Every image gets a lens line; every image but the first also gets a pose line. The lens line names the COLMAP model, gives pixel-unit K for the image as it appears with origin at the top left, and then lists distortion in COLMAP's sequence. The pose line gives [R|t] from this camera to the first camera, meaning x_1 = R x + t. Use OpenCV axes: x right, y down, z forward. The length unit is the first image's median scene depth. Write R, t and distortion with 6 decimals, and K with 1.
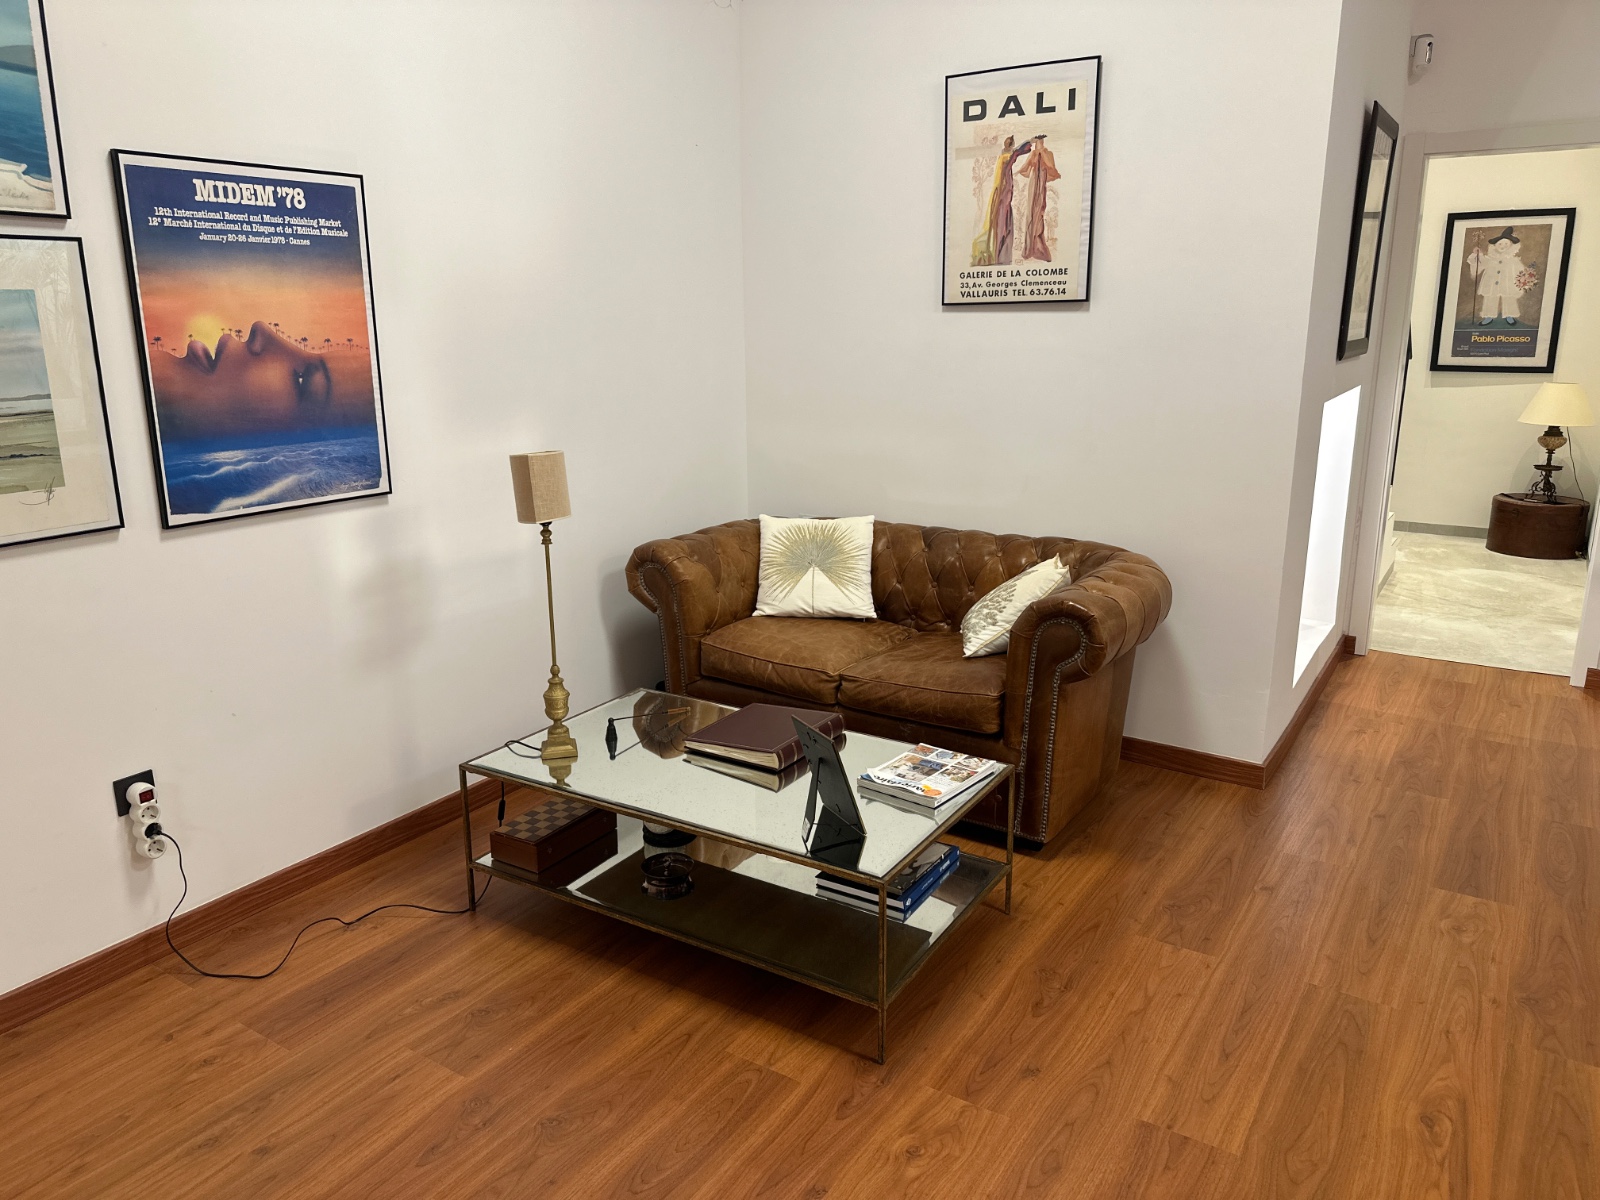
lens RADIAL K [[1124.2, 0, 807.7], [0, 1124.2, 610.9], [0, 0, 1]] dist [0.048395, -0.048114]
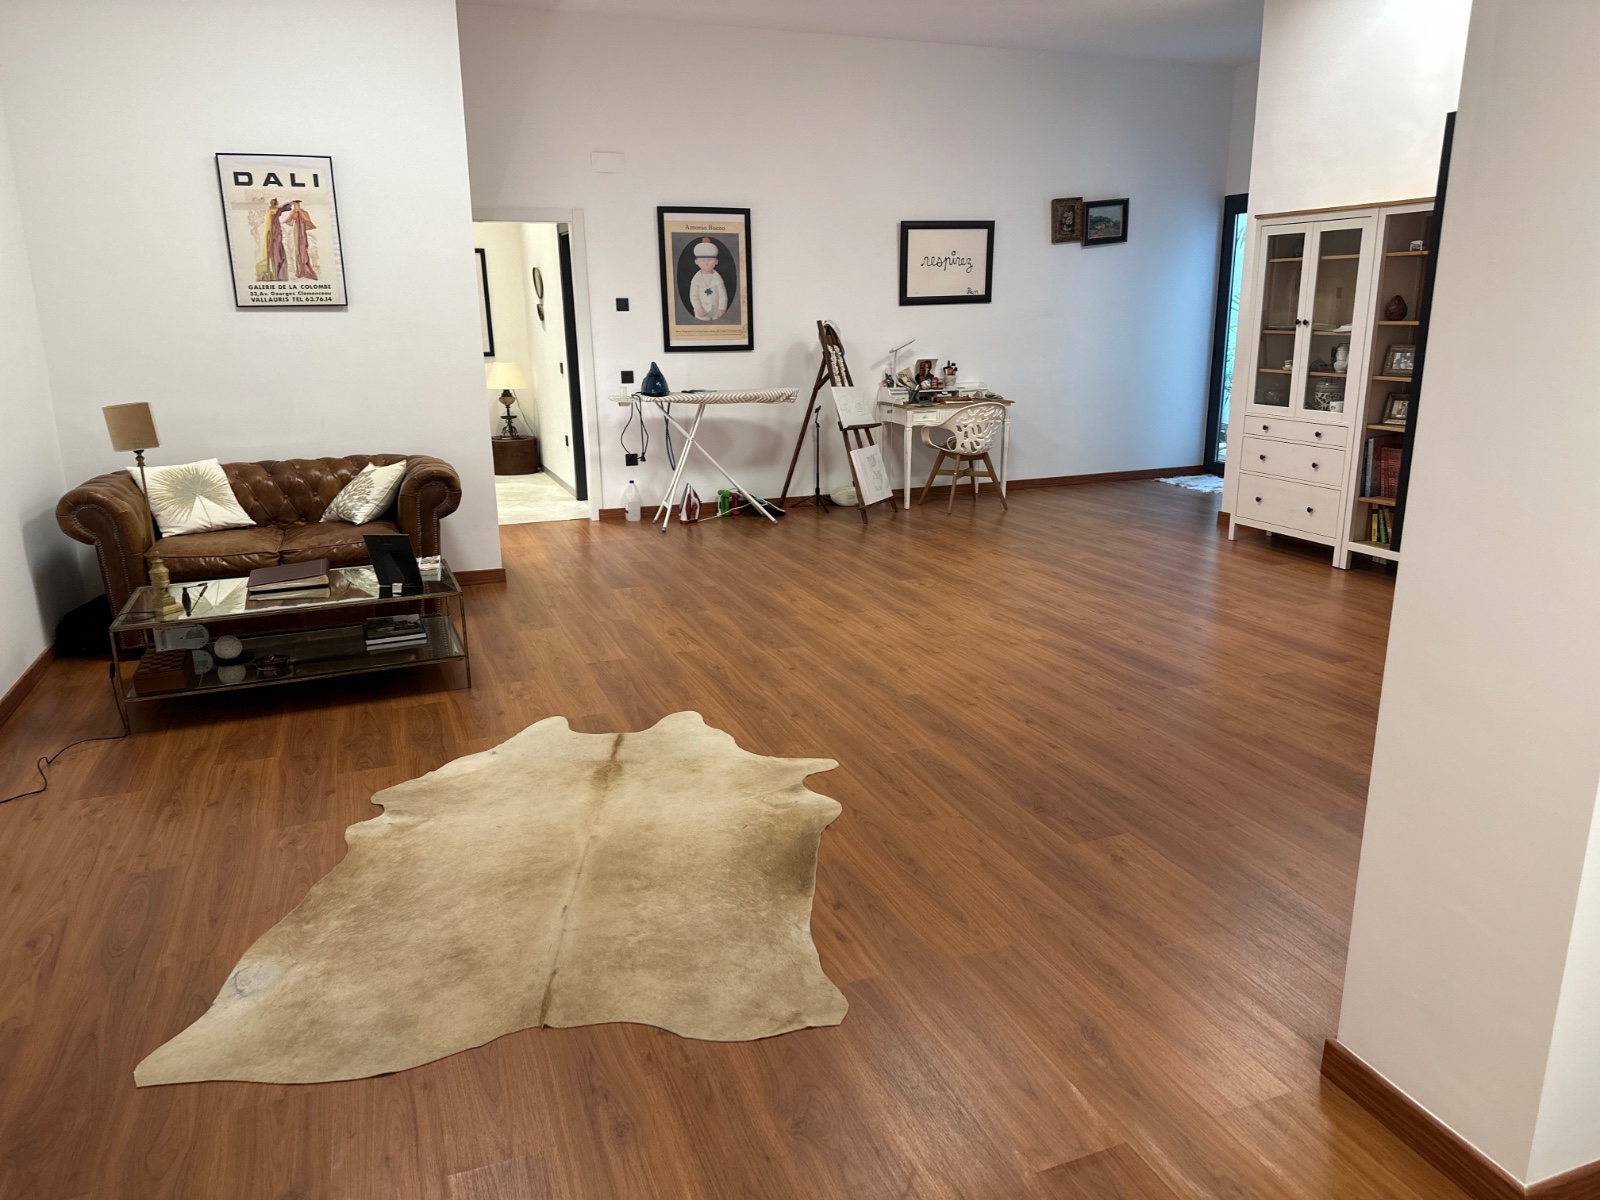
lens RADIAL K [[1124.2, 0, 807.7], [0, 1124.2, 610.9], [0, 0, 1]] dist [0.048395, -0.048114]
pose [[0.584981, -0.209900, 0.783415, -0.716244], [0.216466, 0.971298, 0.098602, 0.129213], [-0.781626, 0.111902, 0.613628, -0.448154]]
